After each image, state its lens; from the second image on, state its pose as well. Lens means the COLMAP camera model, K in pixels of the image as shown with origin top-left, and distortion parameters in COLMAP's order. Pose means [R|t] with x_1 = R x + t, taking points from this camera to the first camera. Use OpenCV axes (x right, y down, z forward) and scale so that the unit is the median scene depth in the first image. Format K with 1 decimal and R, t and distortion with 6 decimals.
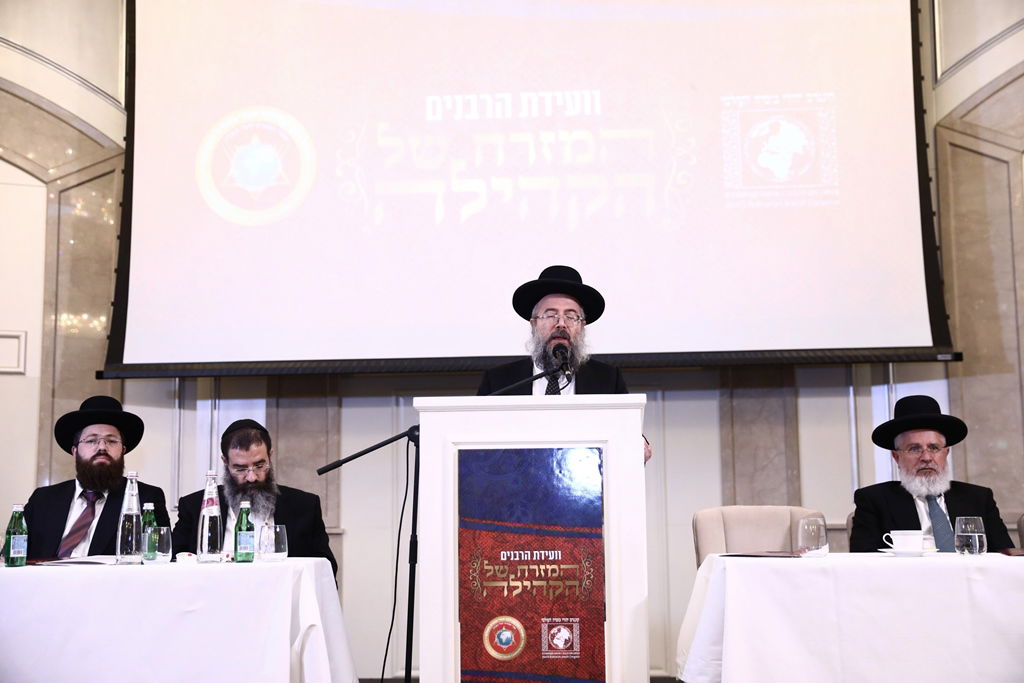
lens RADIAL K [[1402.2, 0, 512.5], [0, 1402.2, 339.6], [0, 0, 1]] dist [0.053188, 0.000000]
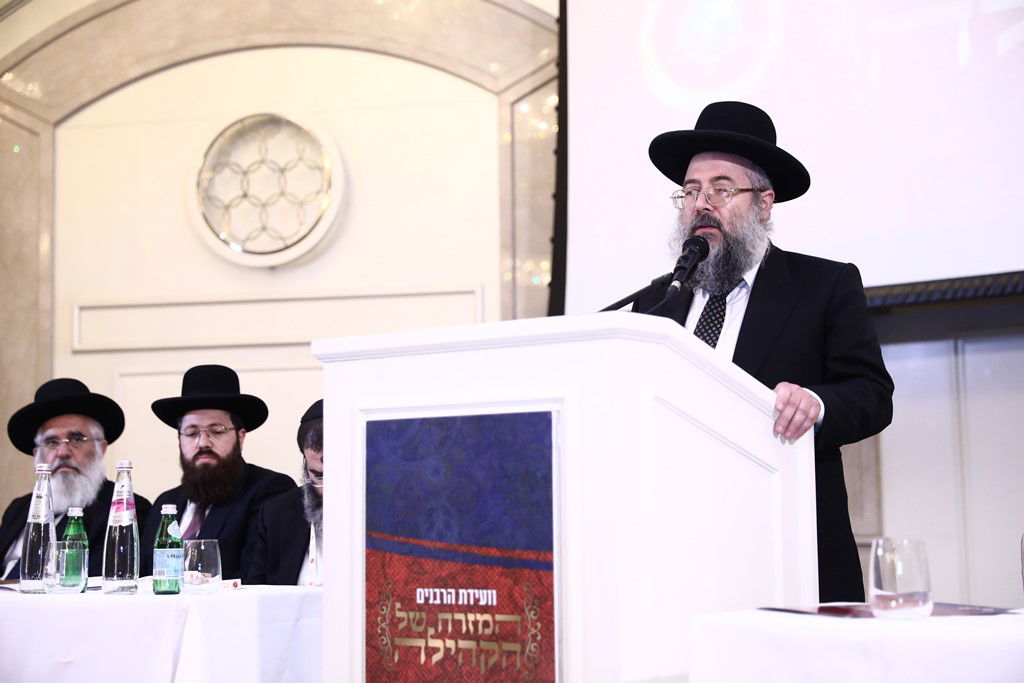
lens RADIAL K [[1726.1, 0, 511.9], [0, 1726.1, 344.0], [0, 0, 1]] dist [0.145757, 0.000000]
pose [[0.816767, -0.052984, -0.574529, 0.456463], [0.069805, 0.997534, 0.007242, 0.044154], [0.572729, -0.046020, 0.818452, 0.422426]]
